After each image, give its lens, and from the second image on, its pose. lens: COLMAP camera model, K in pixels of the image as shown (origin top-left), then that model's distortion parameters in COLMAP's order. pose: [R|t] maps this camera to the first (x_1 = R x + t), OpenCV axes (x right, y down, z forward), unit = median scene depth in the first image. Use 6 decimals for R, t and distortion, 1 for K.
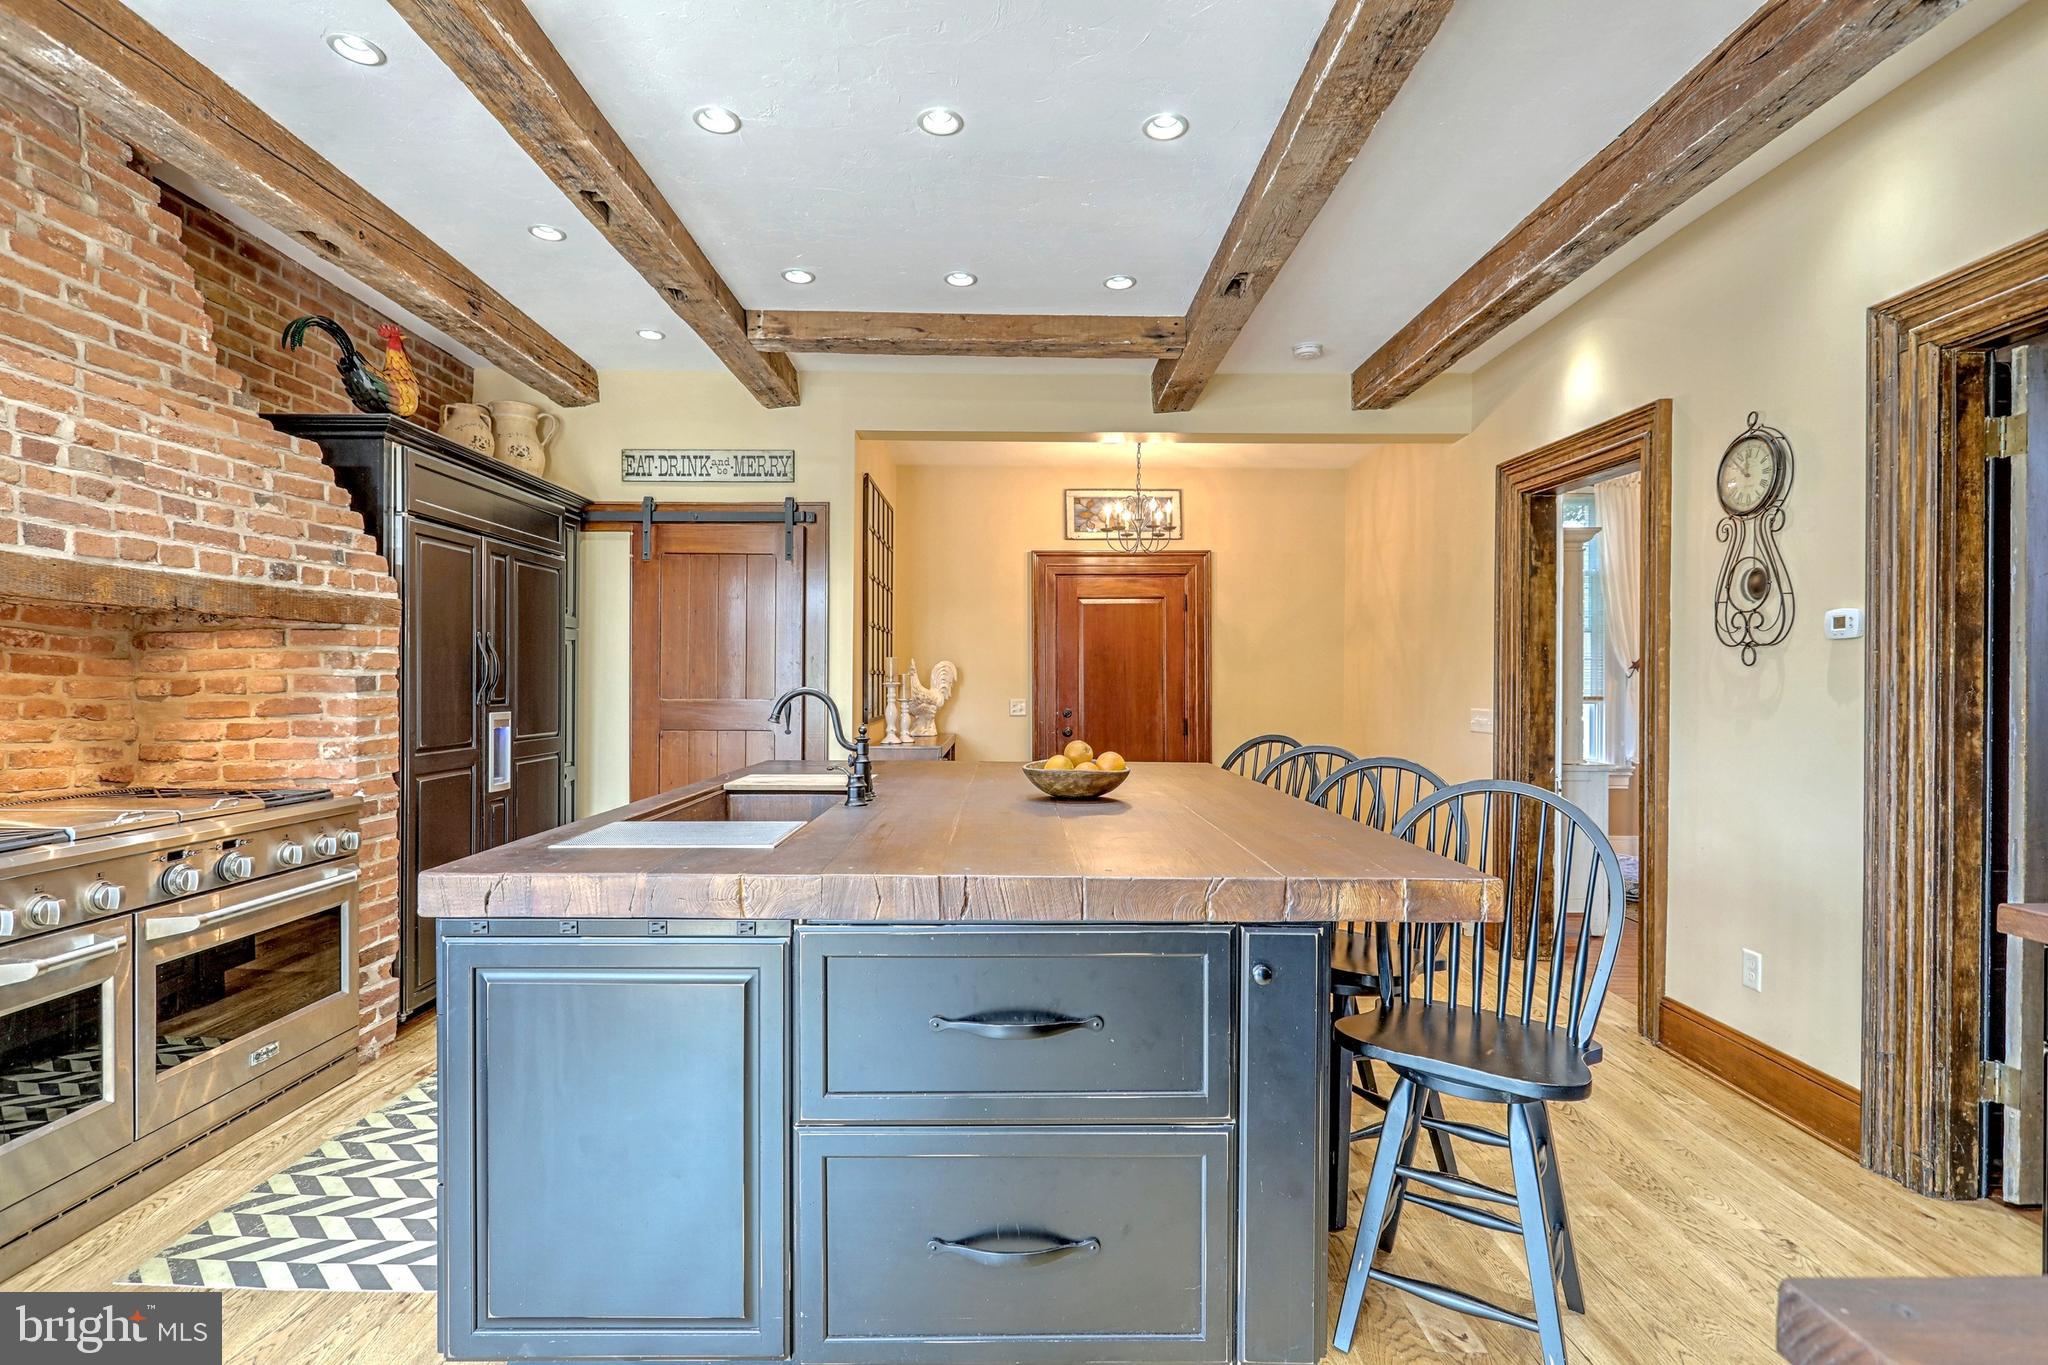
lens RADIAL K [[977.1, 0, 1024.0], [0, 977.1, 685.7], [0, 0, 1]] dist [-0.010964, 0.001796]
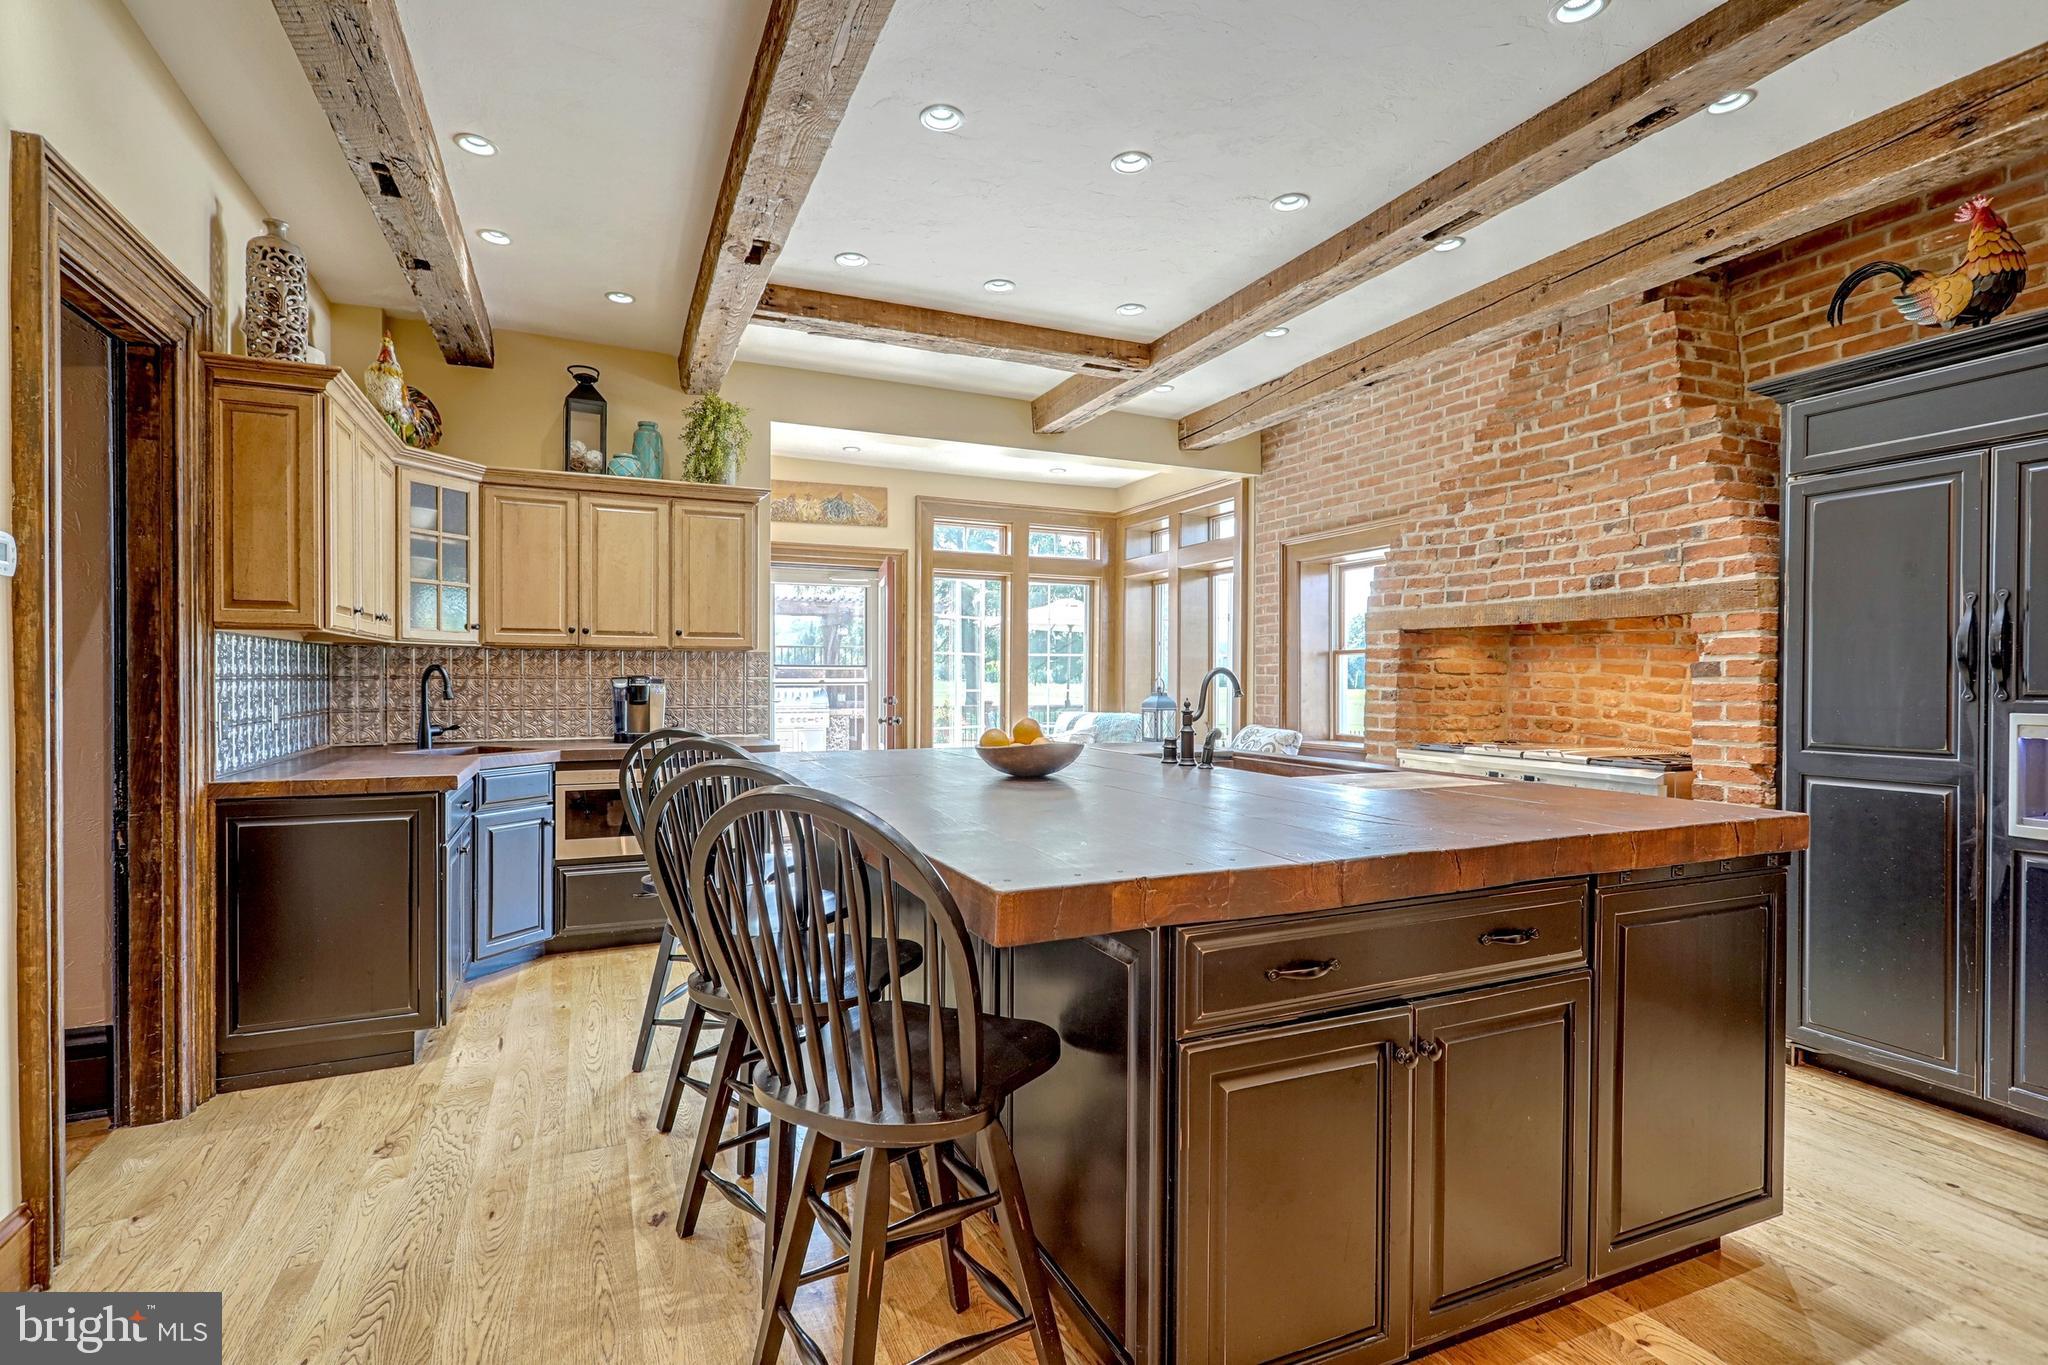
lens RADIAL K [[977.1, 0, 1027.7], [0, 977.1, 685.1], [0, 0, 1]] dist [-0.010964, 0.001796]
pose [[-0.914642, -0.003133, -0.404252, 0.438173], [-0.006924, 0.999945, 0.007916, 0.012610], [0.404205, 0.010040, -0.914614, 1.845263]]
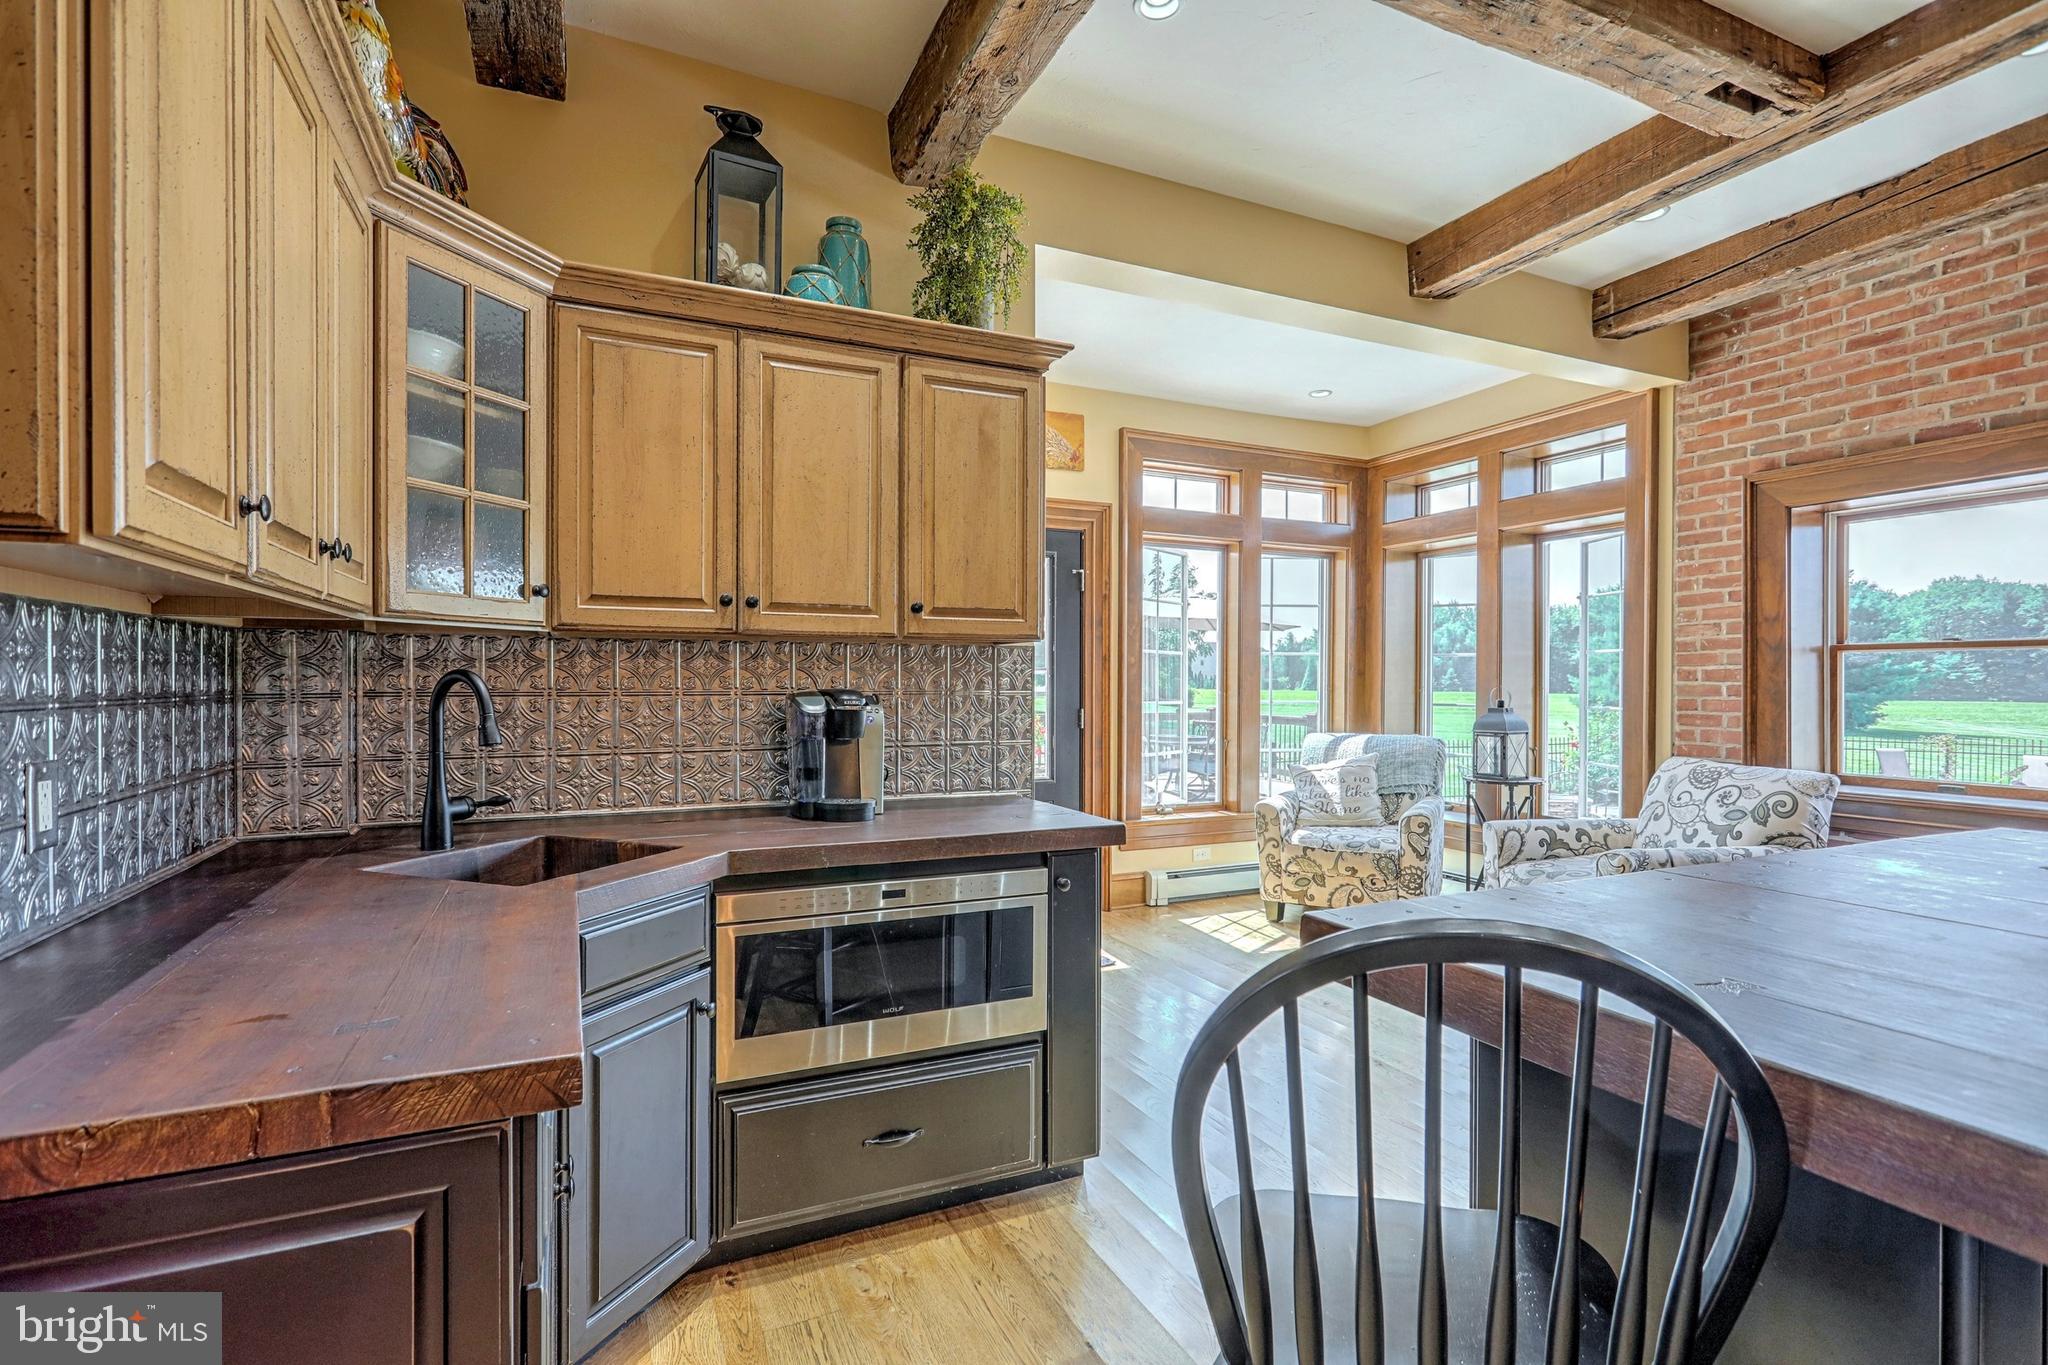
lens RADIAL K [[977.1, 0, 1020.2], [0, 977.1, 683.9], [0, 0, 1]] dist [-0.010964, 0.001796]
pose [[-0.913482, -0.003697, -0.406861, 0.552080], [-0.005735, 0.999976, 0.003789, 0.006488], [0.406838, 0.005795, -0.913482, 1.109688]]
